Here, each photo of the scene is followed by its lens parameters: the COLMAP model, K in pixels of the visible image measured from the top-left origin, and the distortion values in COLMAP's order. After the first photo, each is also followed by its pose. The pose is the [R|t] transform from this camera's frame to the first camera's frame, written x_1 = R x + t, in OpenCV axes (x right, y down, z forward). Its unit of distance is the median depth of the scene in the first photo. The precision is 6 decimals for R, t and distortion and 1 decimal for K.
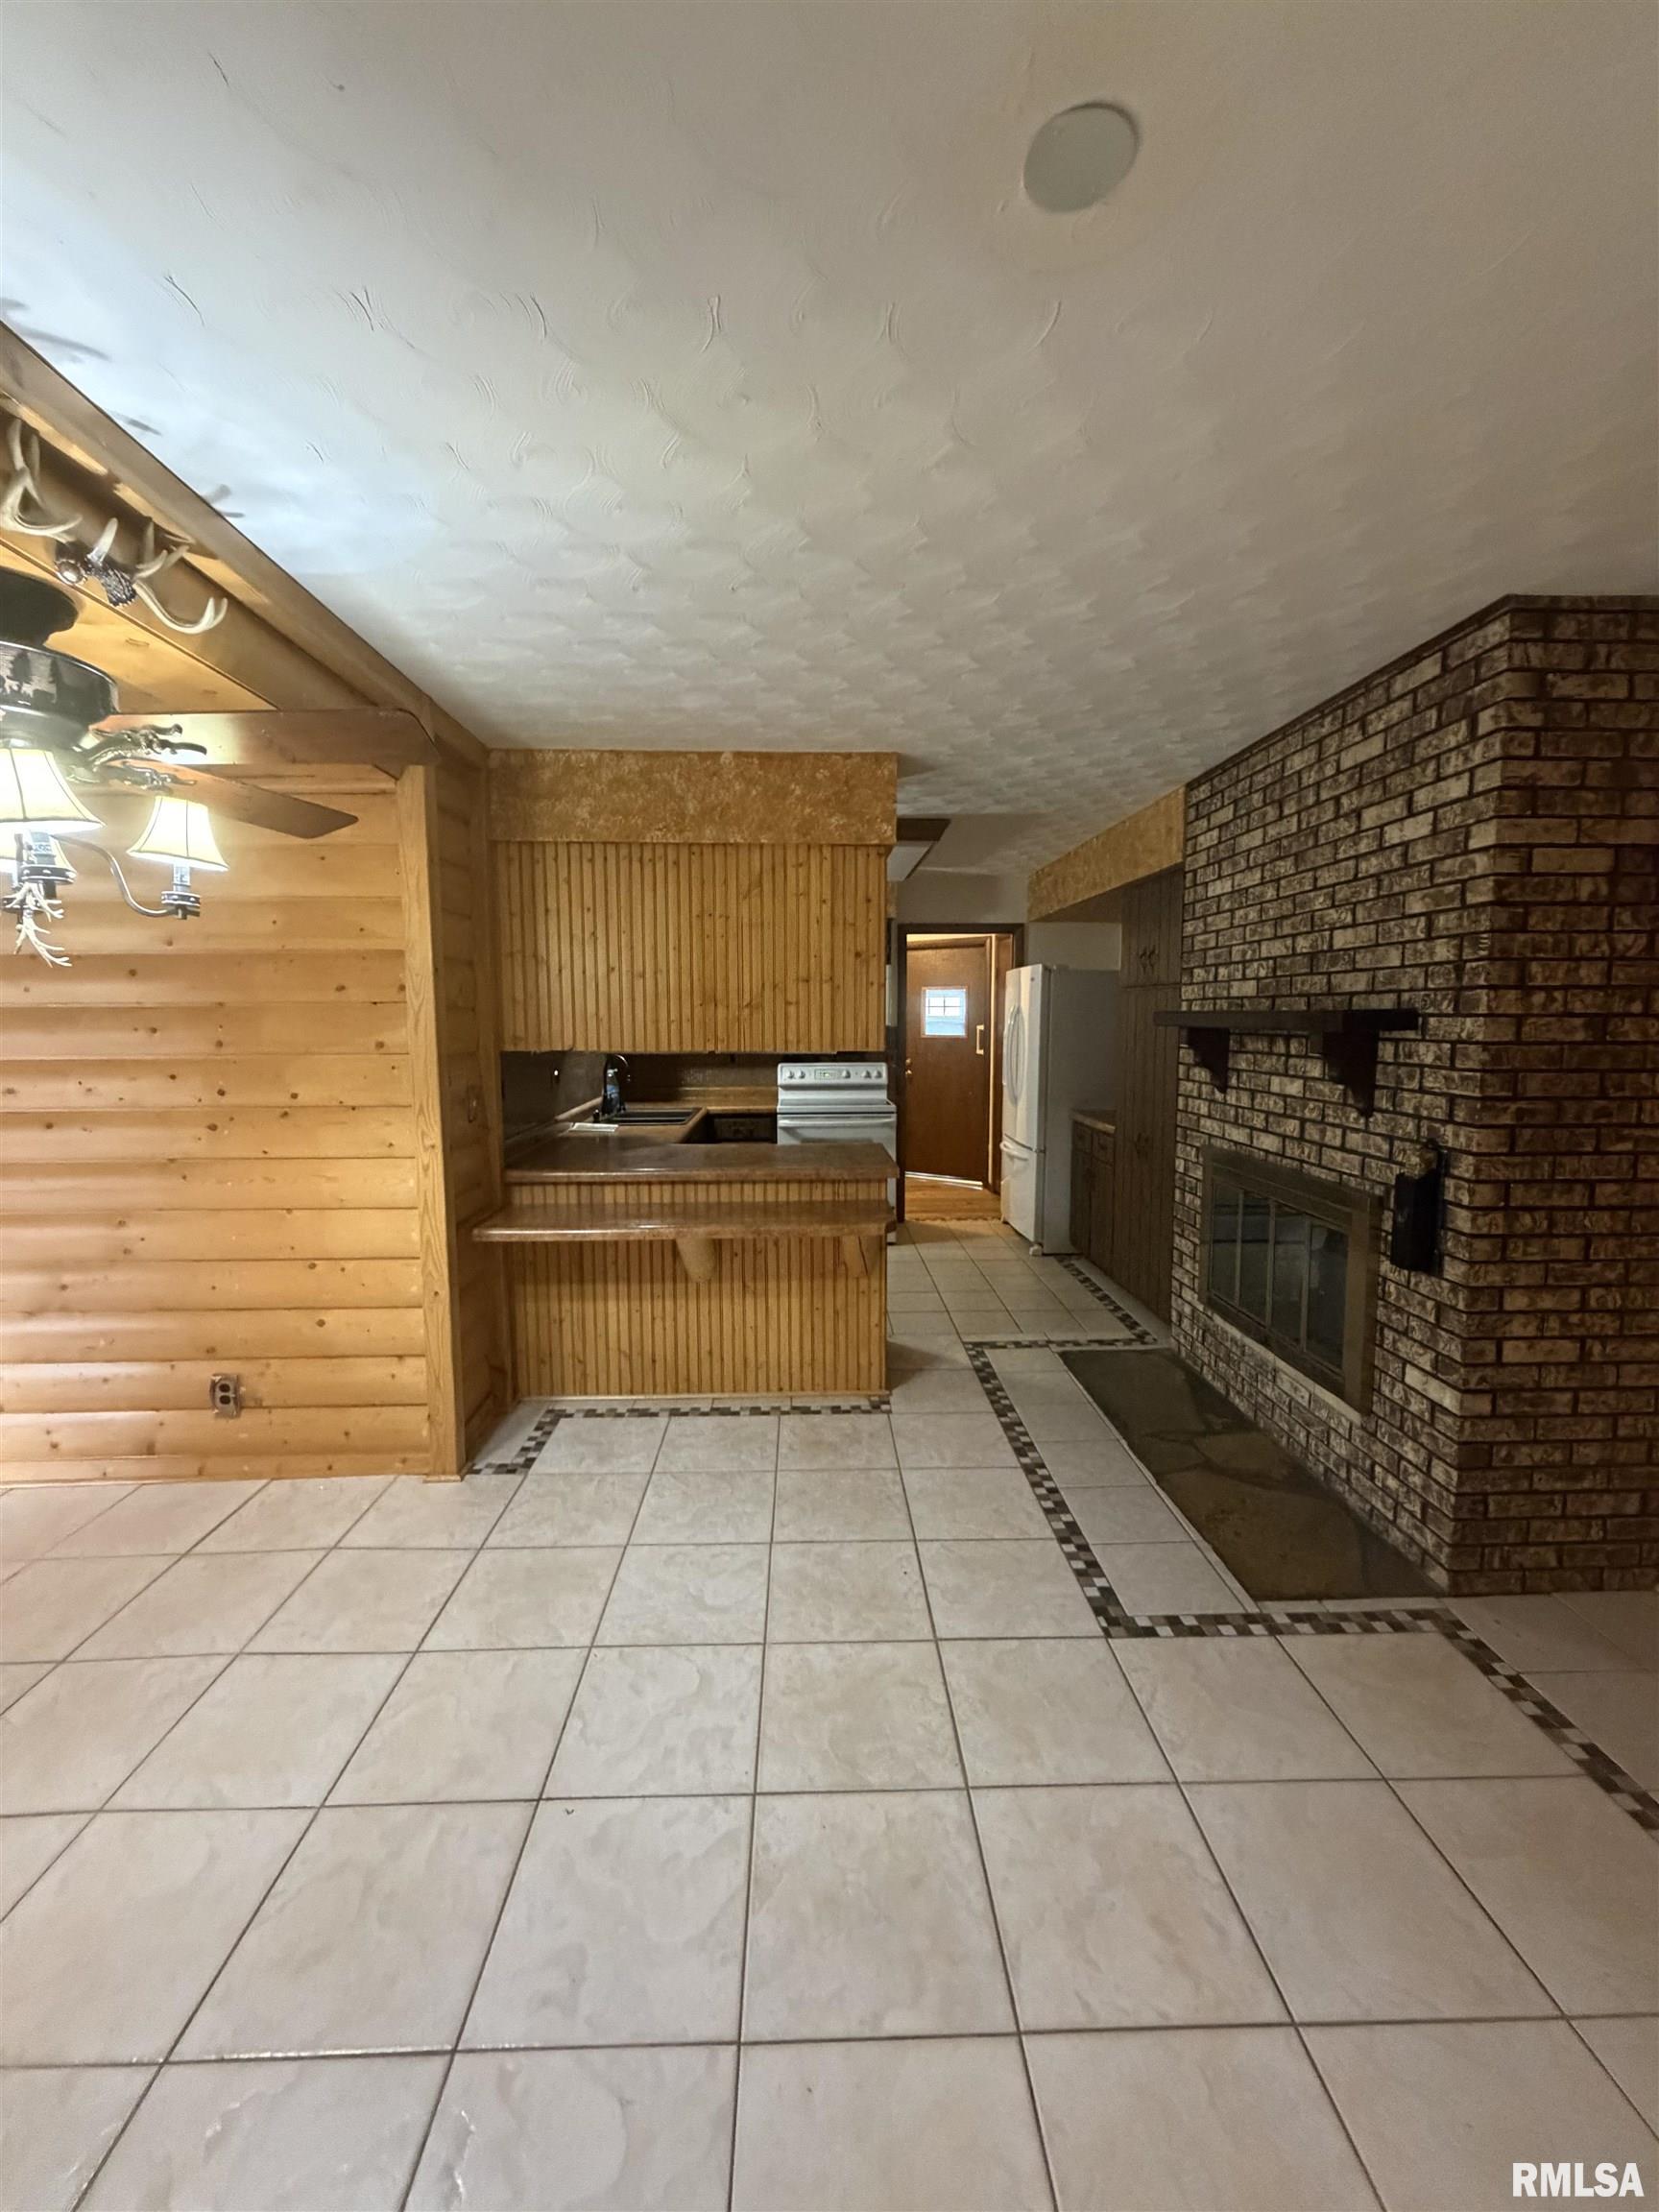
lens RADIAL K [[882.0, 0, 831.0], [0, 882.0, 1099.5], [0, 0, 1]] dist [0.000170, 0.000331]
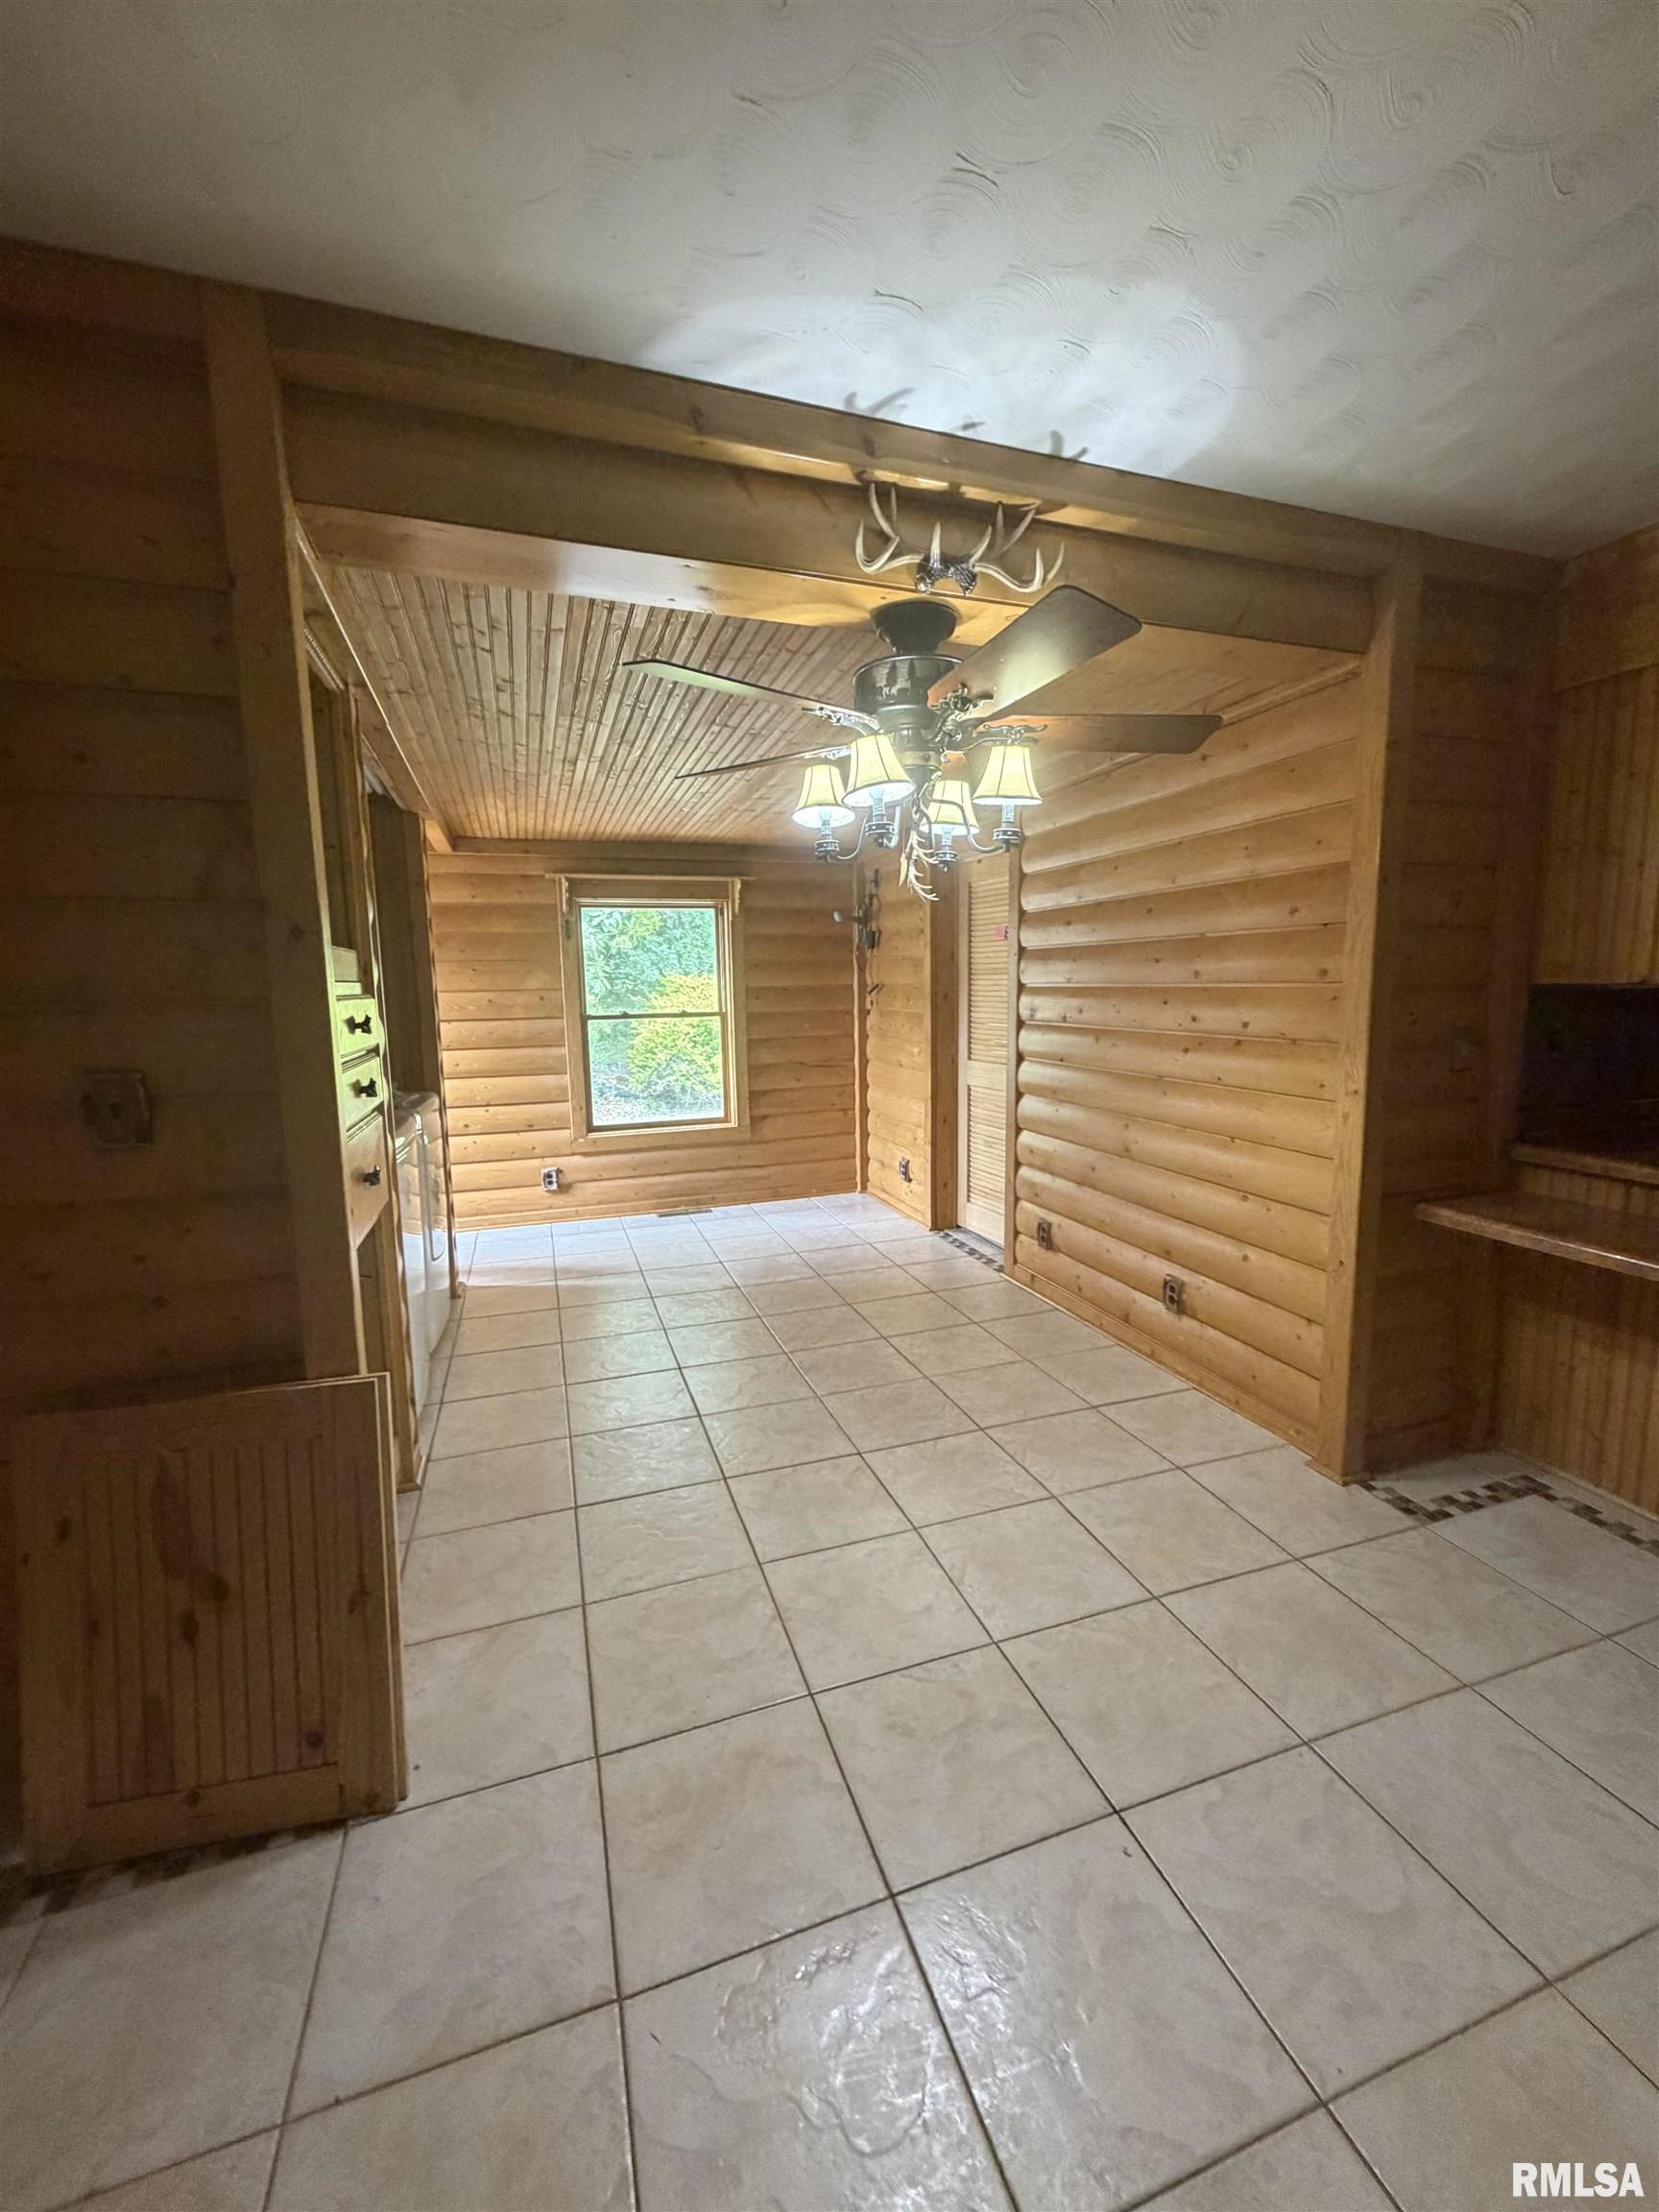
lens RADIAL K [[882.0, 0, 831.0], [0, 882.0, 1099.5], [0, 0, 1]] dist [0.000170, 0.000331]
pose [[0.293976, 0.126690, -0.947380, 0.197635], [-0.075071, 0.991175, 0.109252, 0.005454], [0.952860, 0.039003, 0.300892, 0.256560]]
